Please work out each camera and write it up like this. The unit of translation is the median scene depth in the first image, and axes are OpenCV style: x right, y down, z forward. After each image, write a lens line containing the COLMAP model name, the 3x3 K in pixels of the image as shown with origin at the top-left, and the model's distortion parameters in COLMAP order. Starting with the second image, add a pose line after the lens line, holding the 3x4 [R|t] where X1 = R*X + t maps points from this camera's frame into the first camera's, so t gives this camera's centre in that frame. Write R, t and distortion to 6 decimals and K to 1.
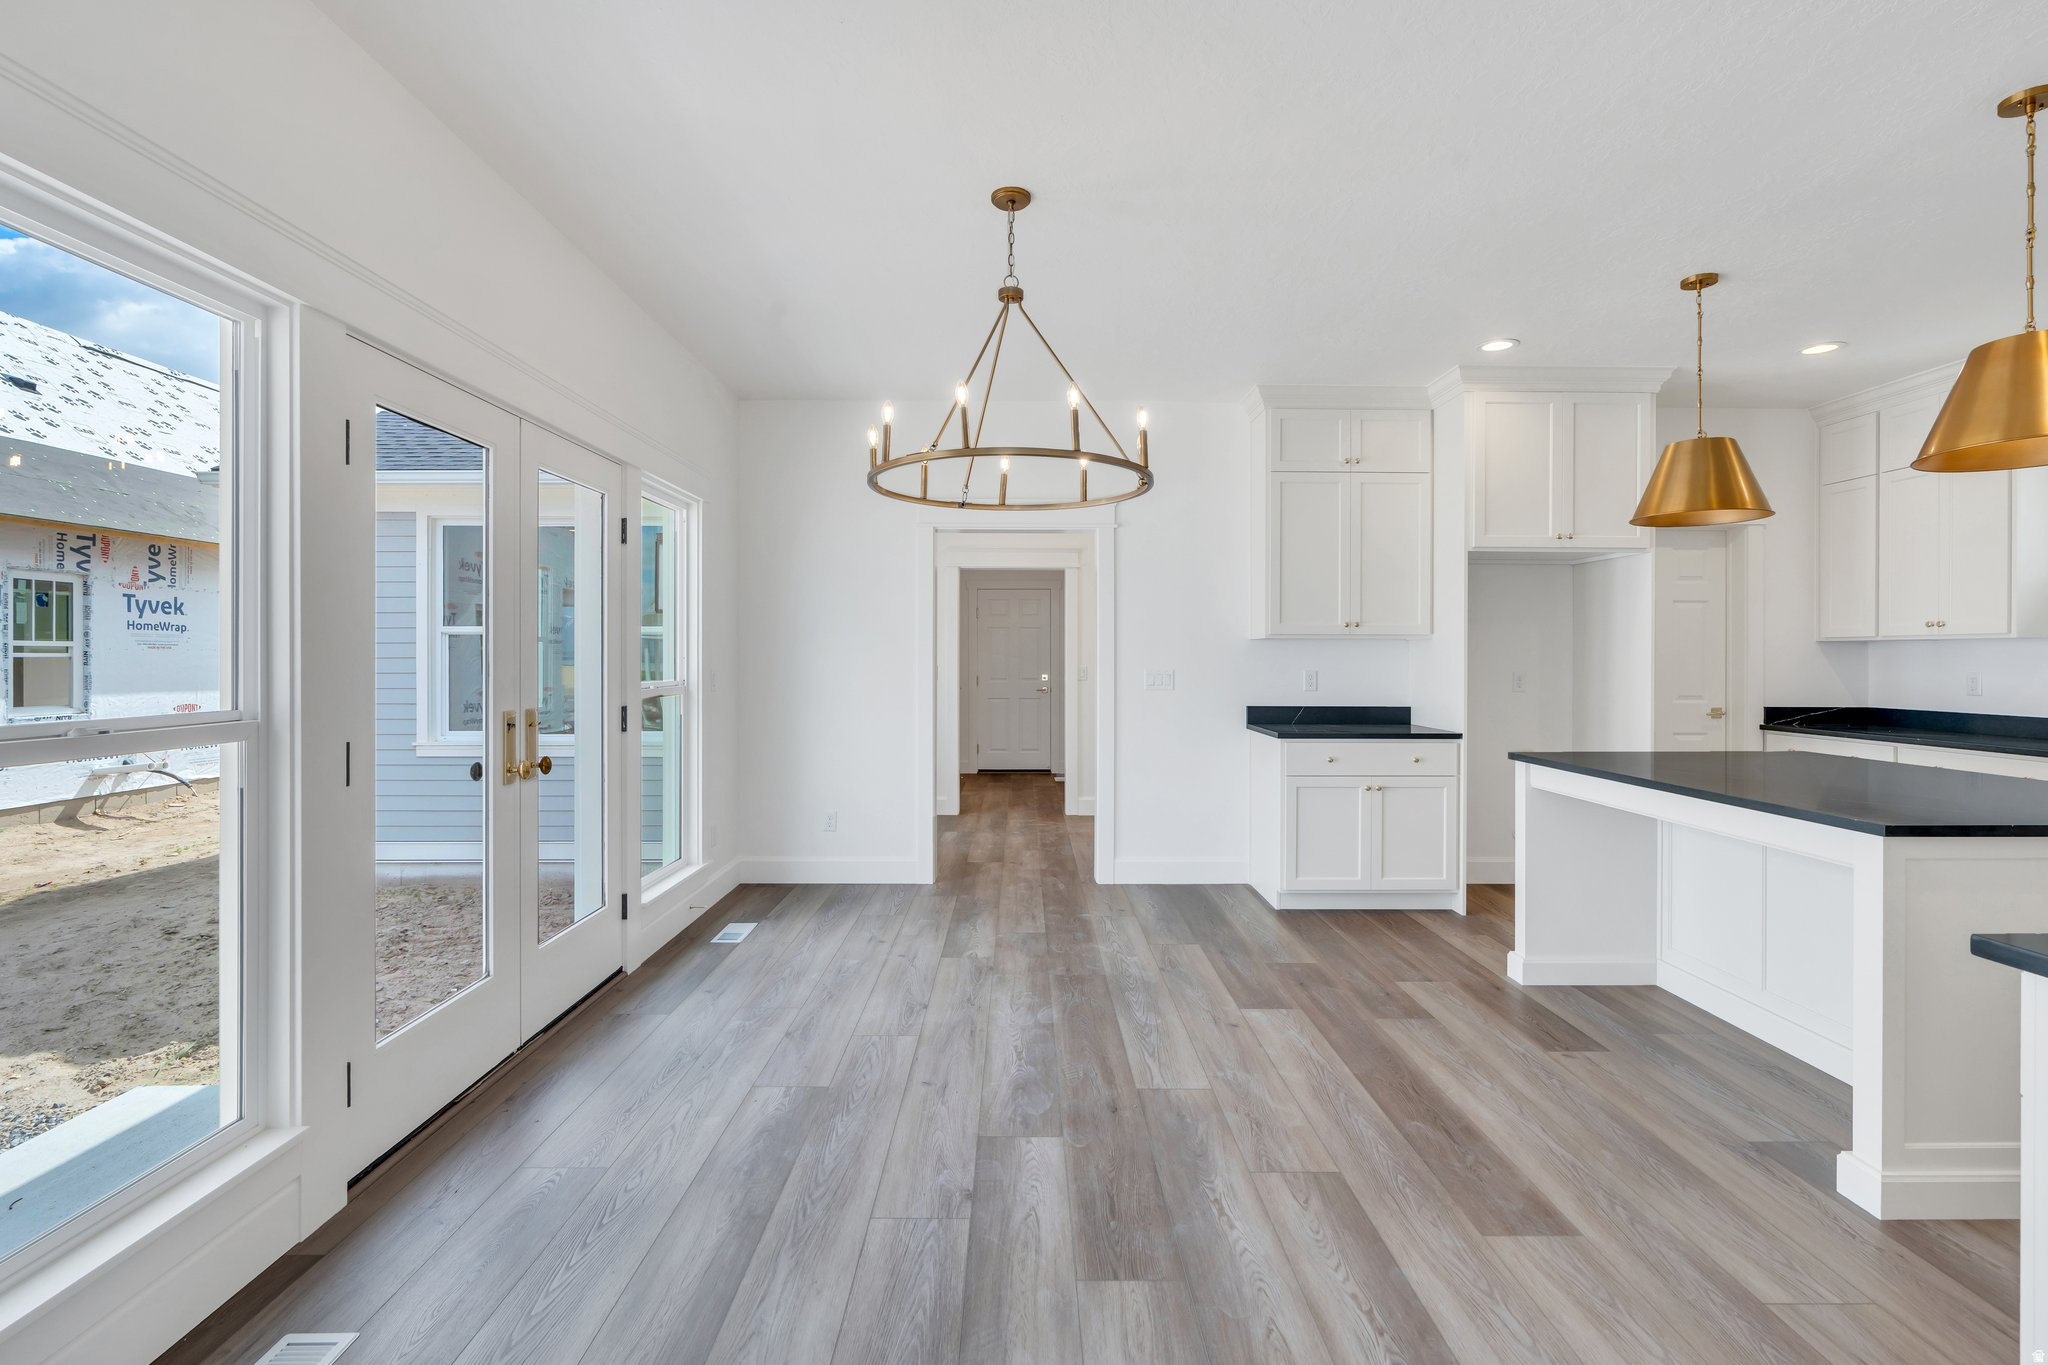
lens RADIAL K [[926.8, 0, 1030.6], [0, 926.8, 655.5], [0, 0, 1]] dist [-0.004063, 0.000646]
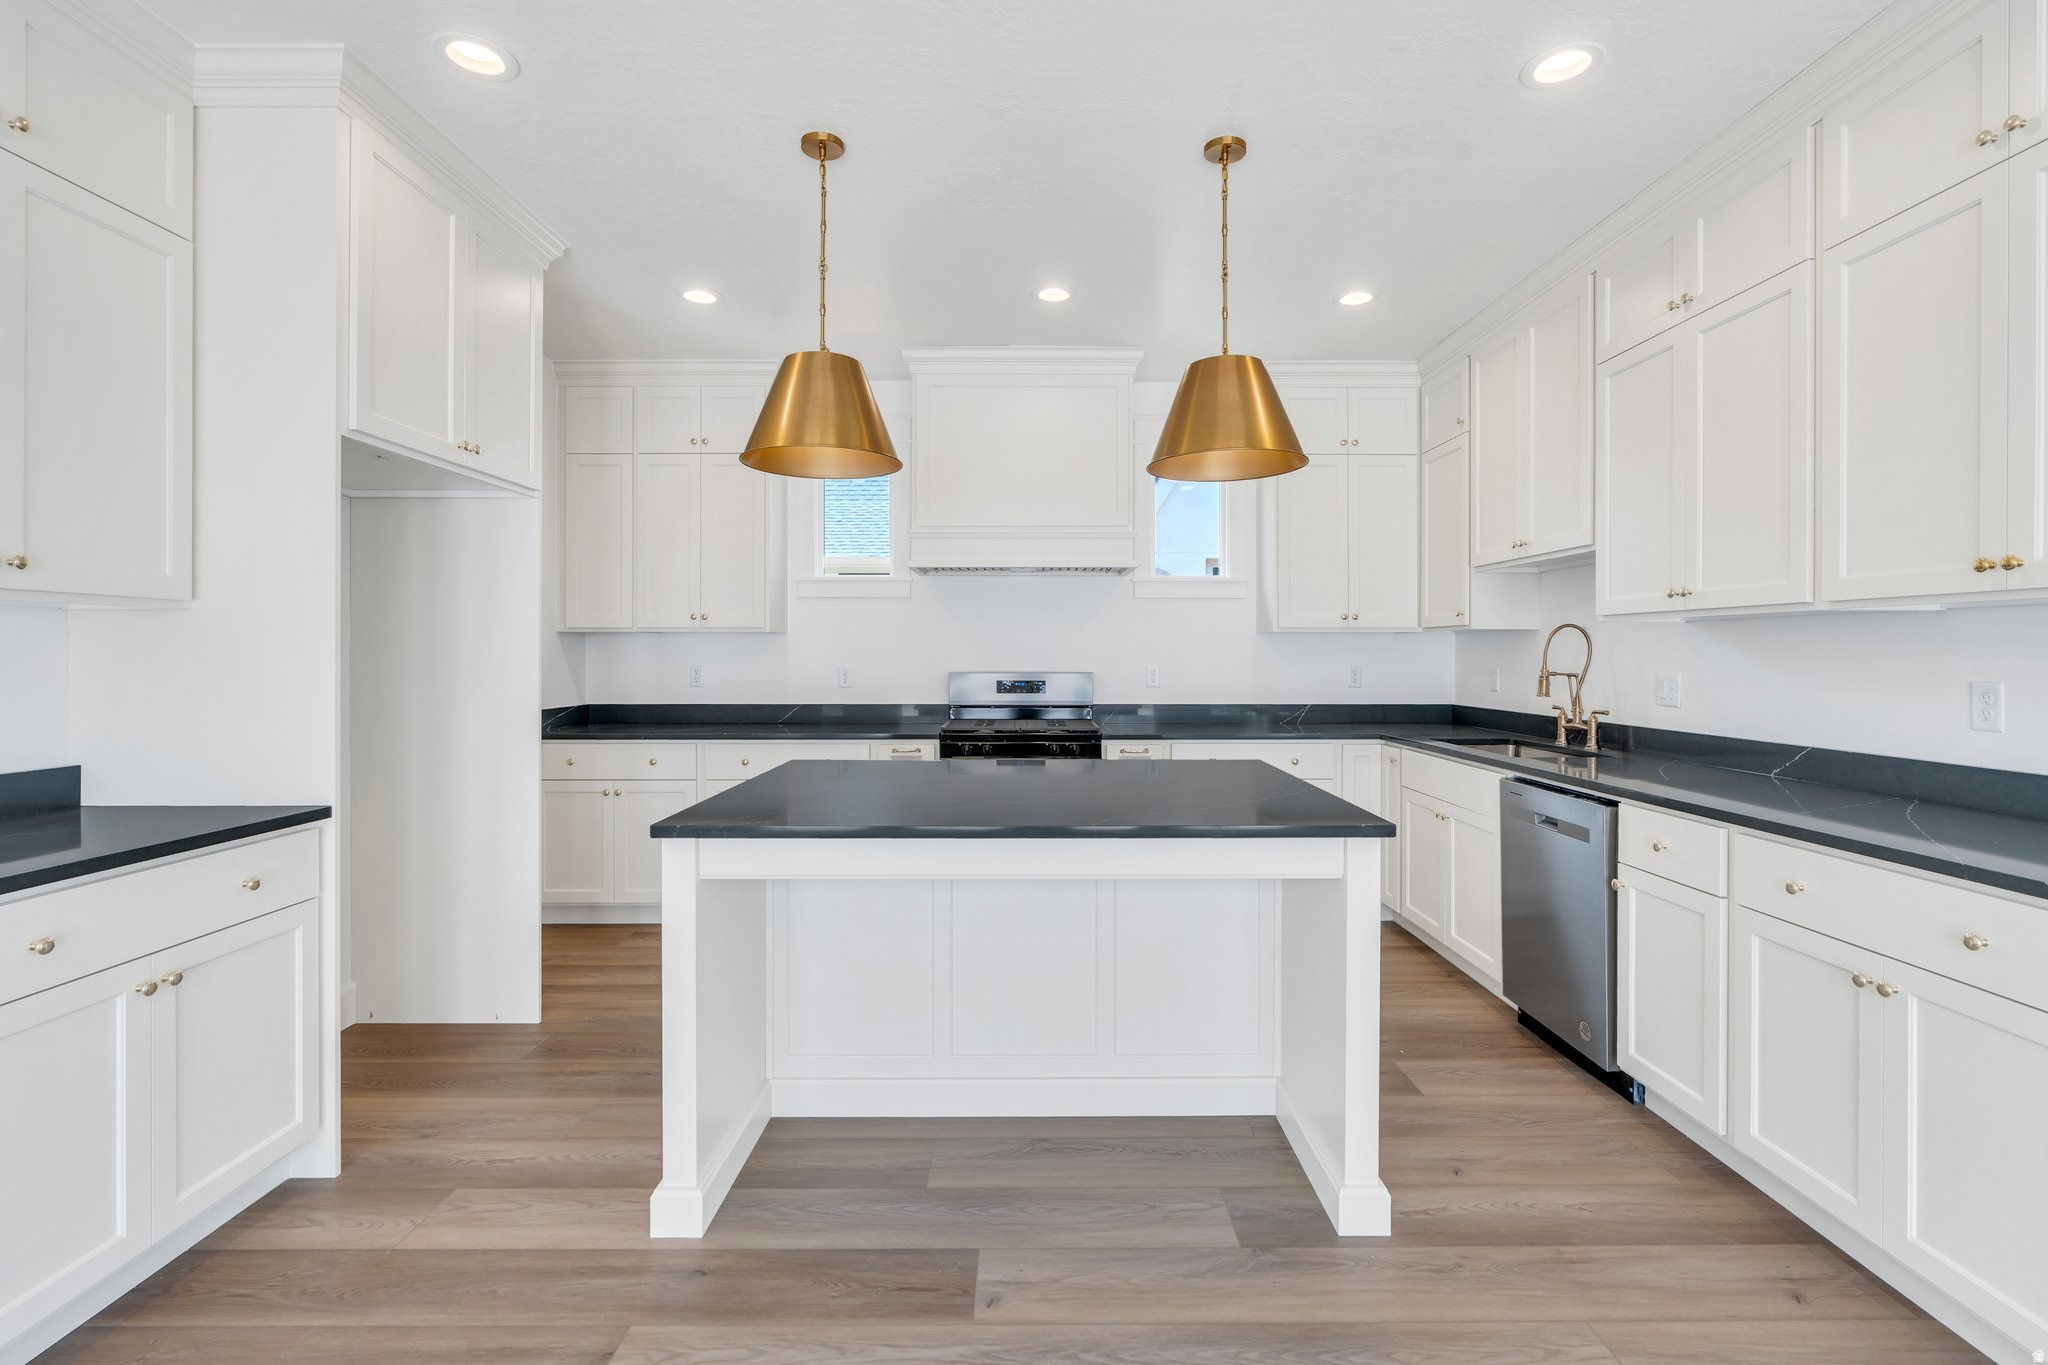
lens RADIAL K [[926.8, 0, 1030.6], [0, 926.8, 655.5], [0, 0, 1]] dist [-0.004063, 0.000646]
pose [[0.004685, -0.005740, 0.999973, -0.026426], [-0.002617, 0.999980, 0.005753, 0.001523], [-0.999986, -0.002644, 0.004670, 0.885417]]
